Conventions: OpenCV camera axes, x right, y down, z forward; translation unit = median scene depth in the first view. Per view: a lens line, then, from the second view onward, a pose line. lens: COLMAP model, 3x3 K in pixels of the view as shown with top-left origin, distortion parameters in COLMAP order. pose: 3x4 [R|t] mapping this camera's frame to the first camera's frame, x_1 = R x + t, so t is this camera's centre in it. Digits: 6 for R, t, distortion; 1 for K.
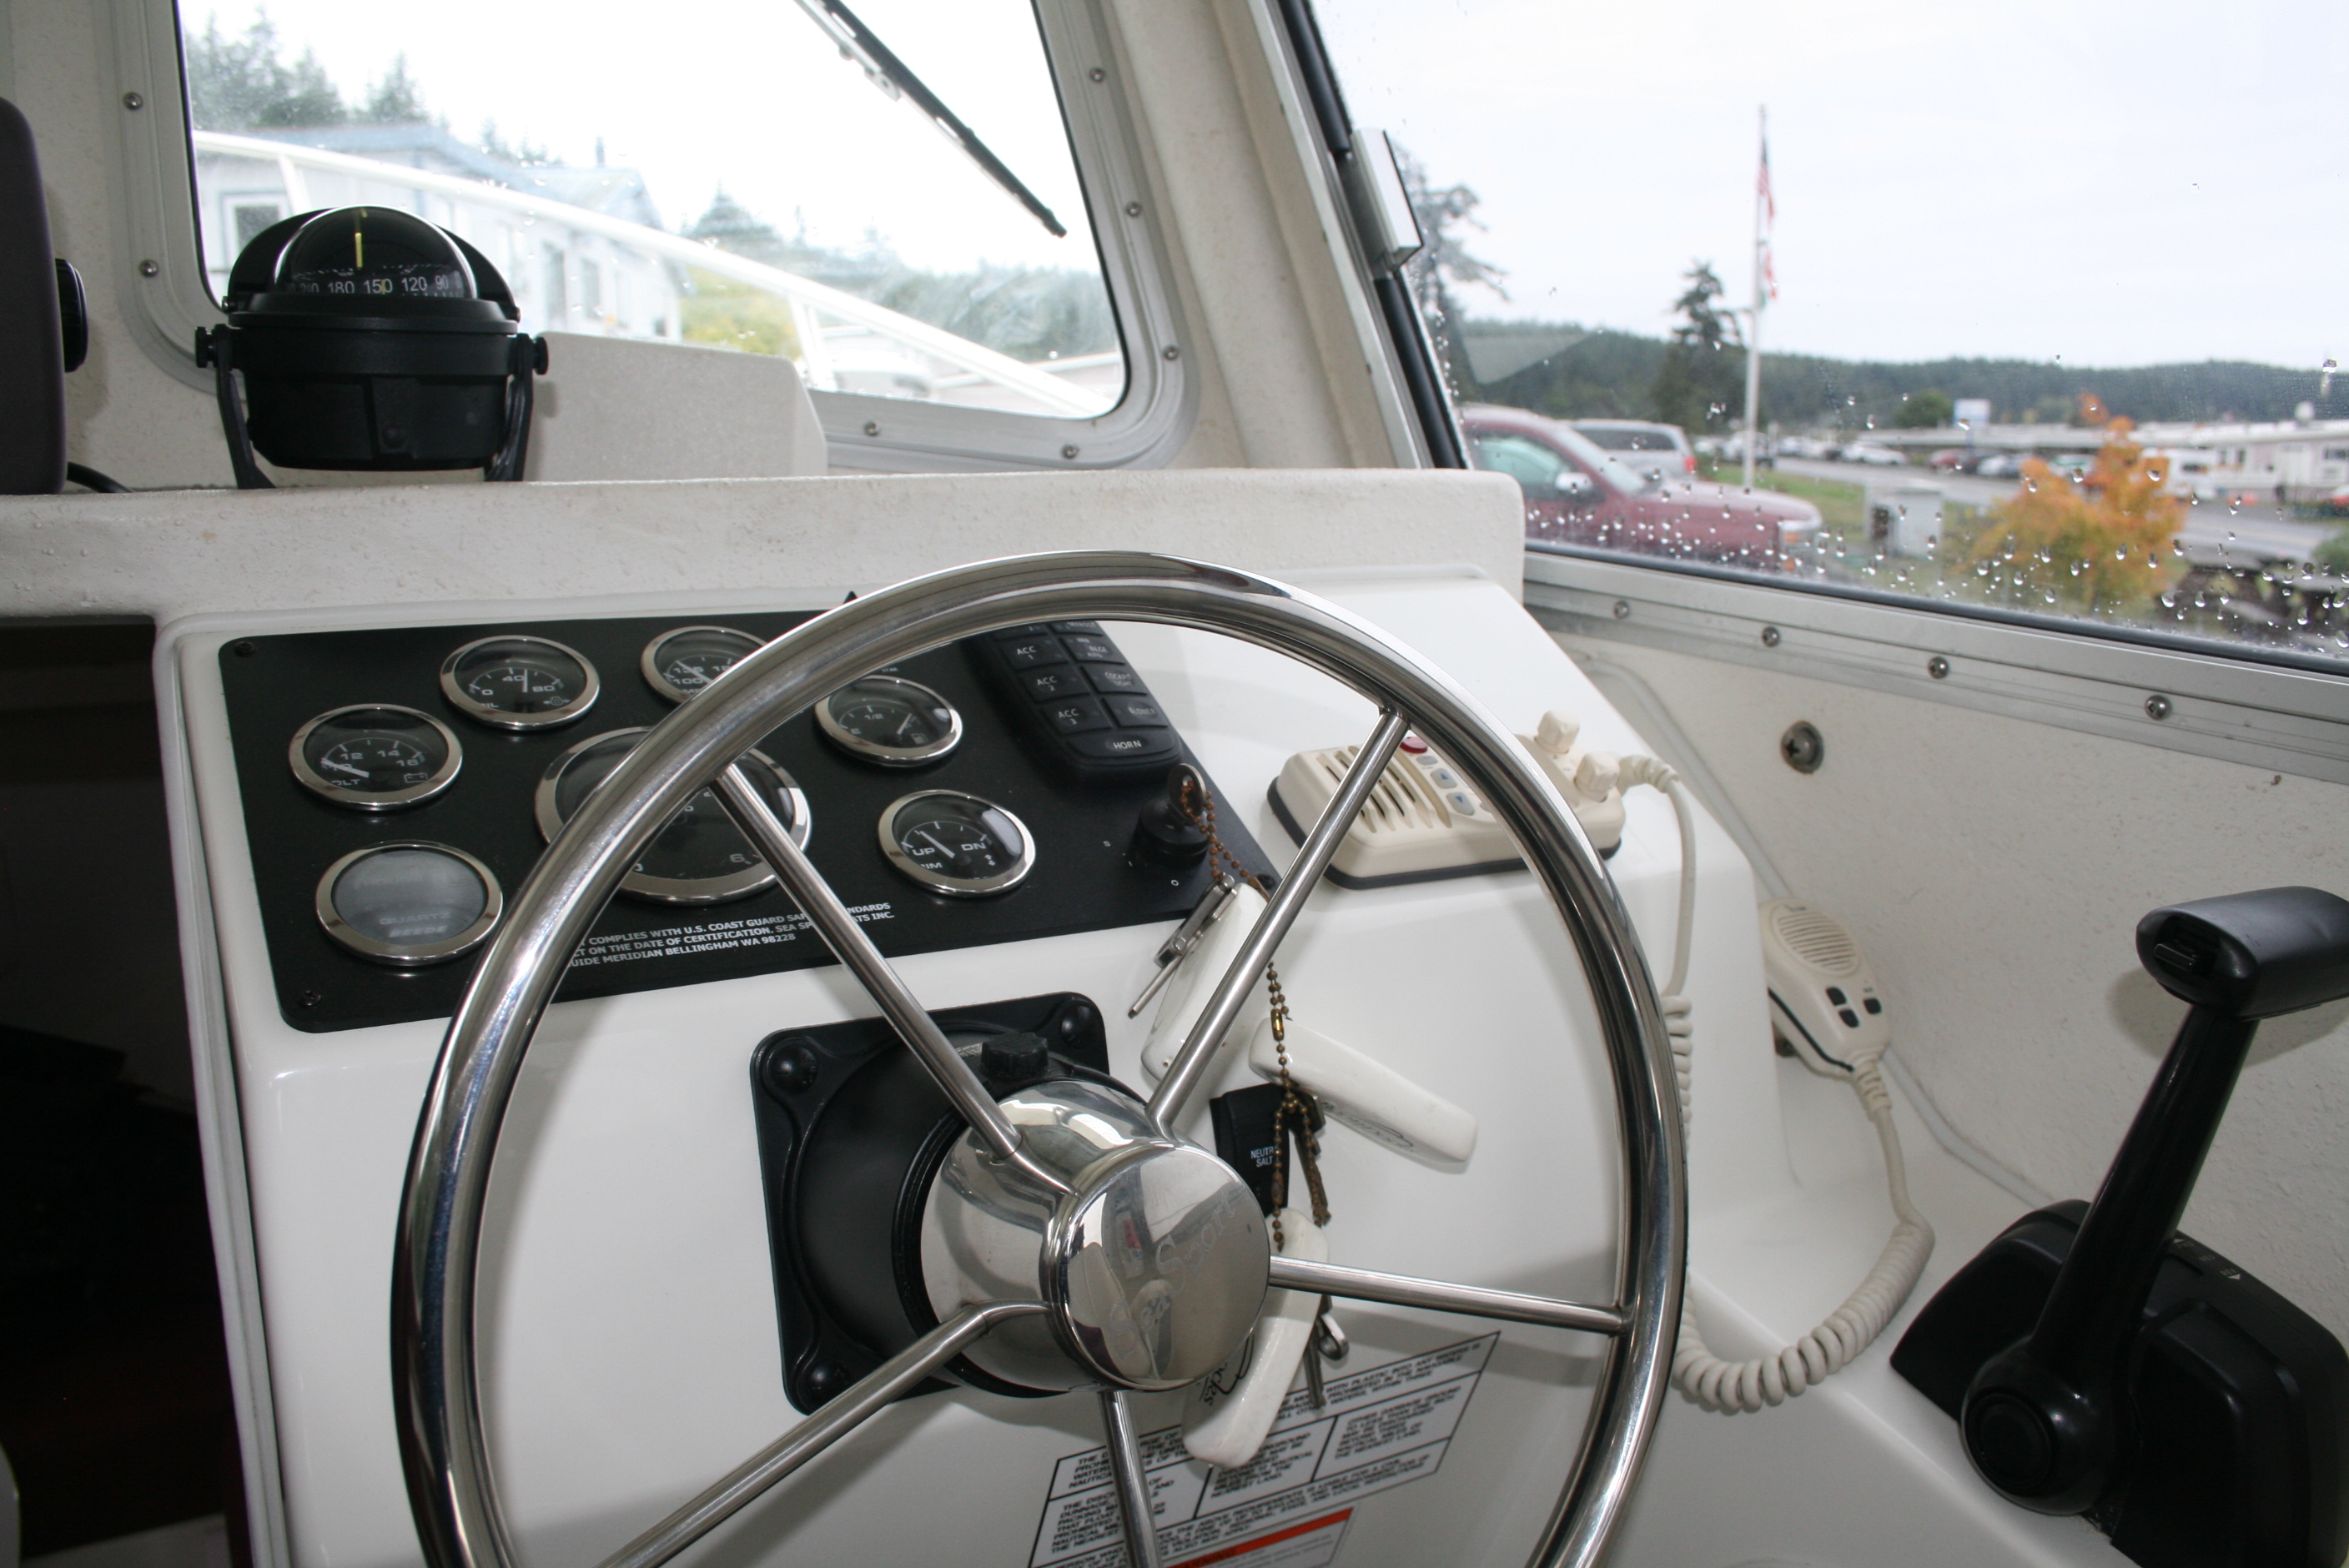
lens RADIAL K [[1930.8, 0, 1181.6], [0, 1930.8, 809.8], [0, 0, 1]] dist [-0.165767, 0.138061]
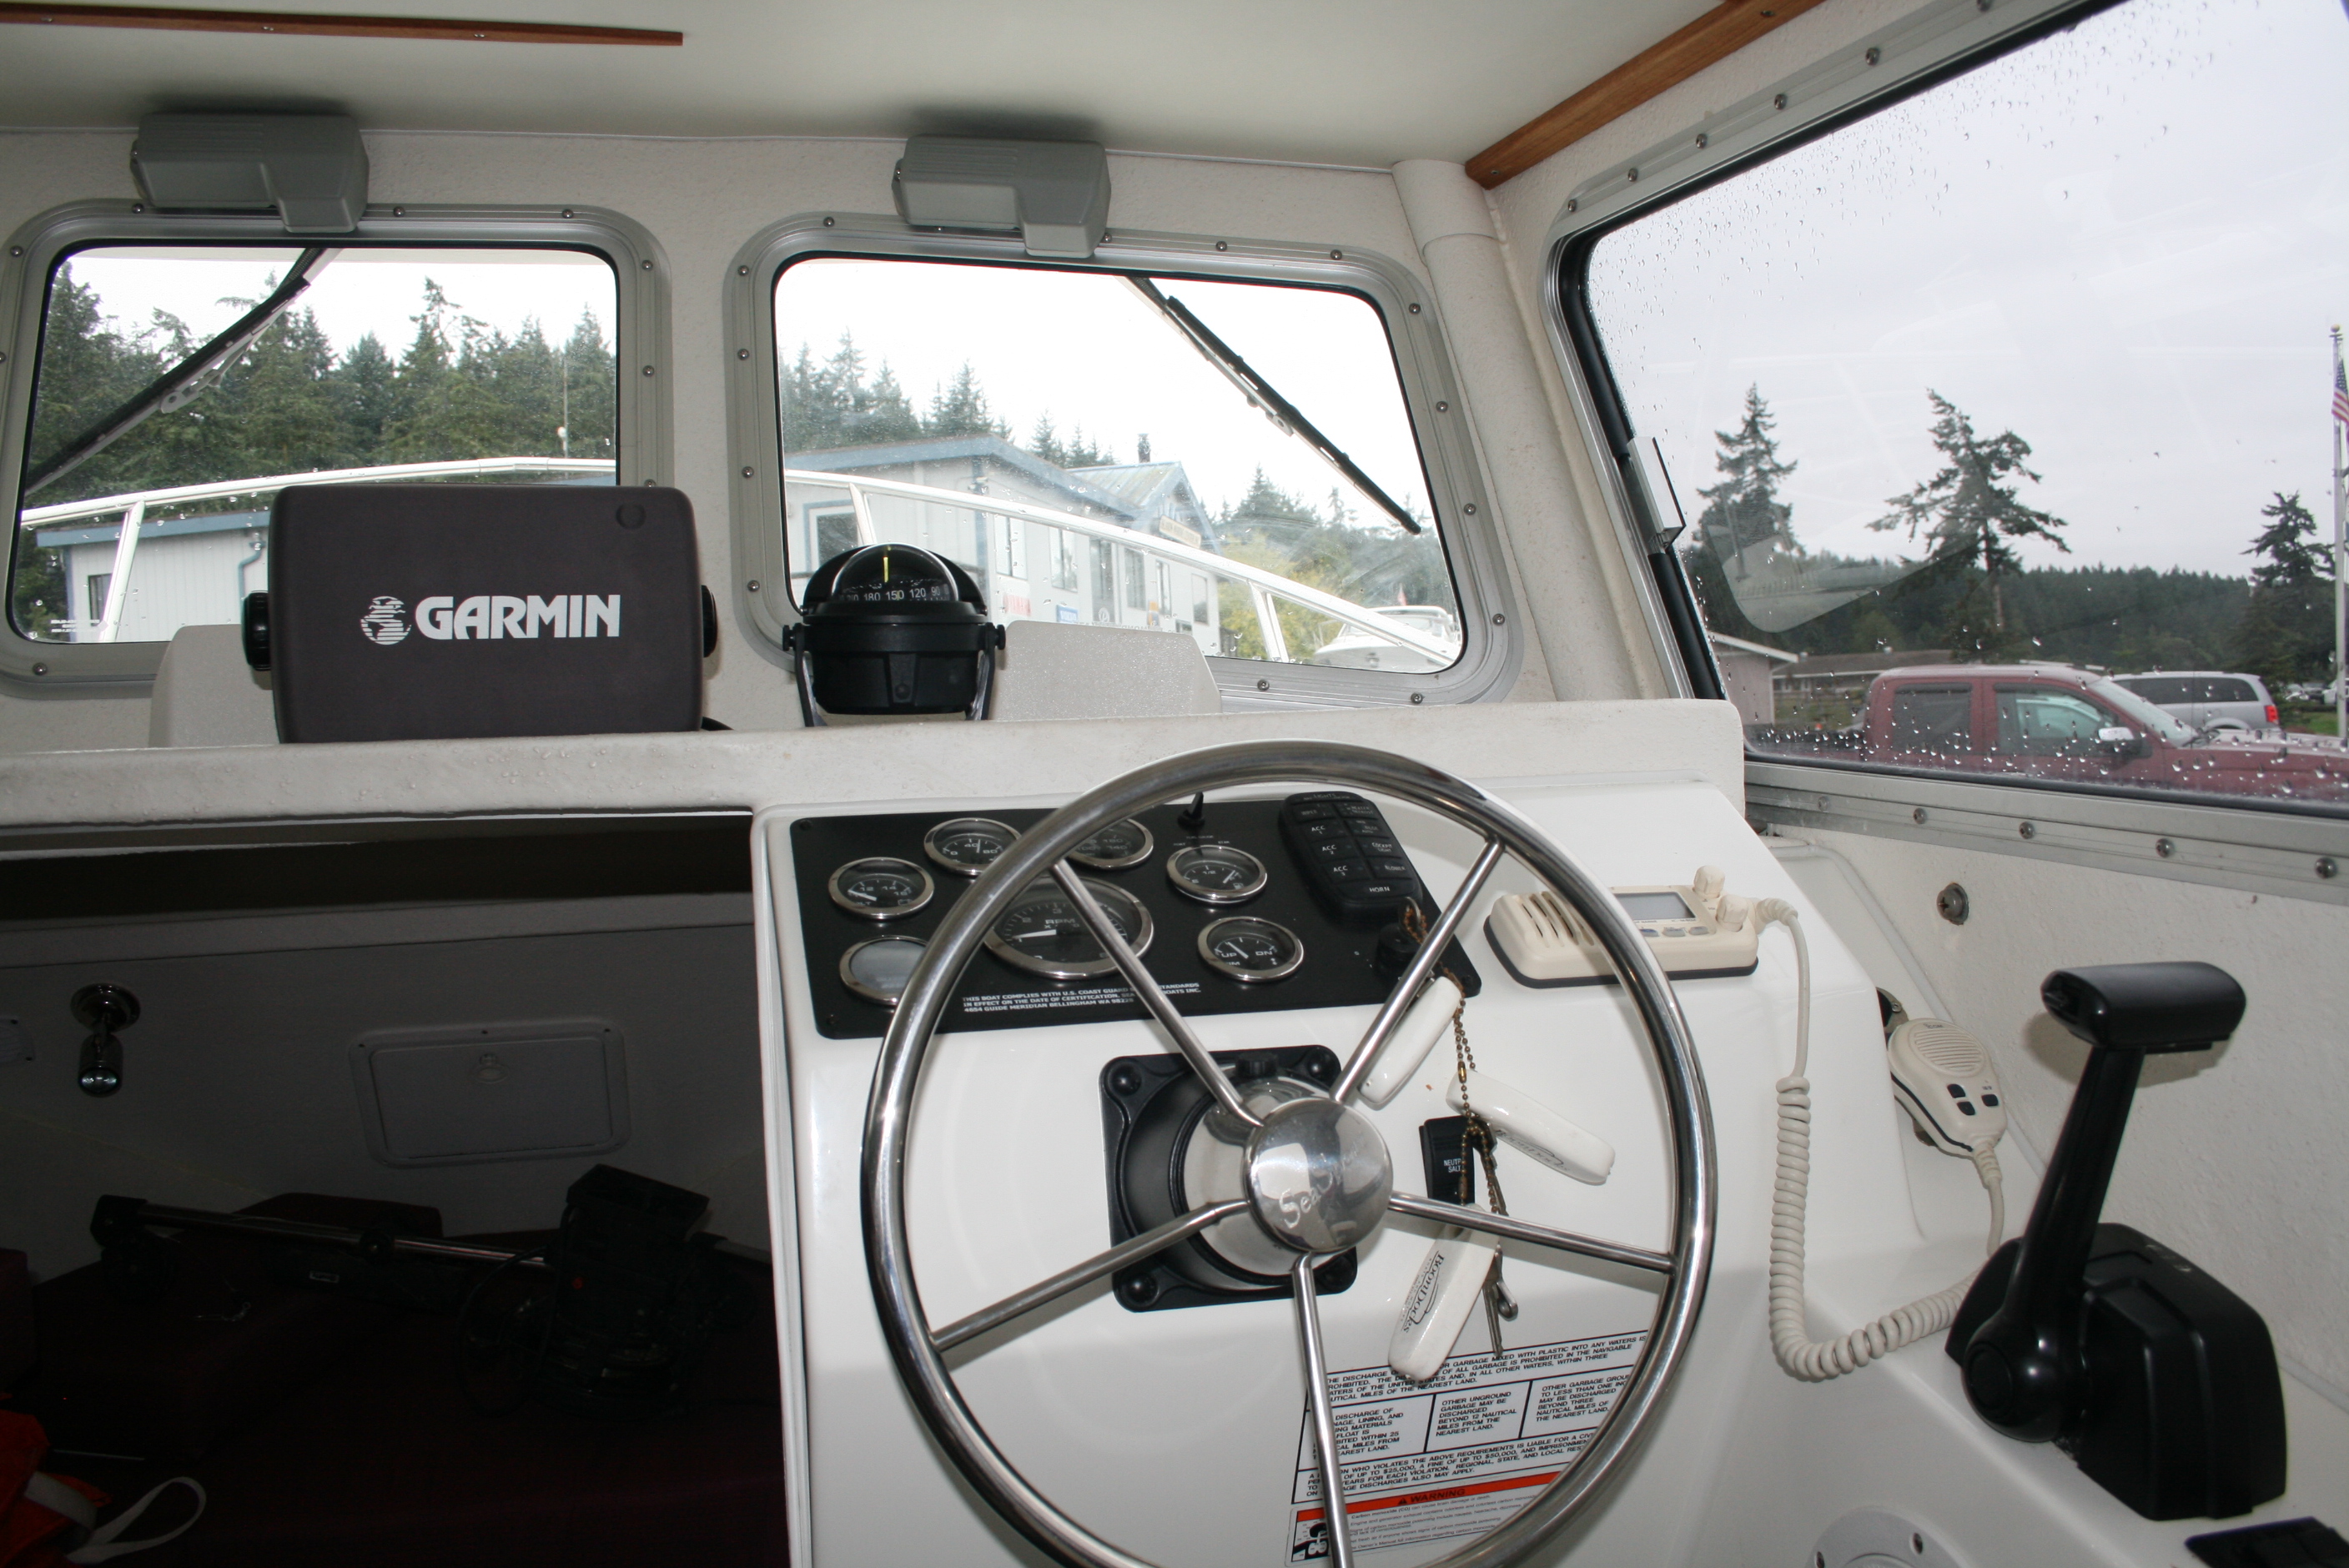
lens RADIAL K [[1930.8, 0, 1181.6], [0, 1930.8, 809.8], [0, 0, 1]] dist [-0.165767, 0.138061]
pose [[0.962446, -0.021861, -0.270590, 0.215893], [-0.016604, 0.990146, -0.139050, 0.107940], [0.270964, 0.138321, 0.952600, -0.409396]]
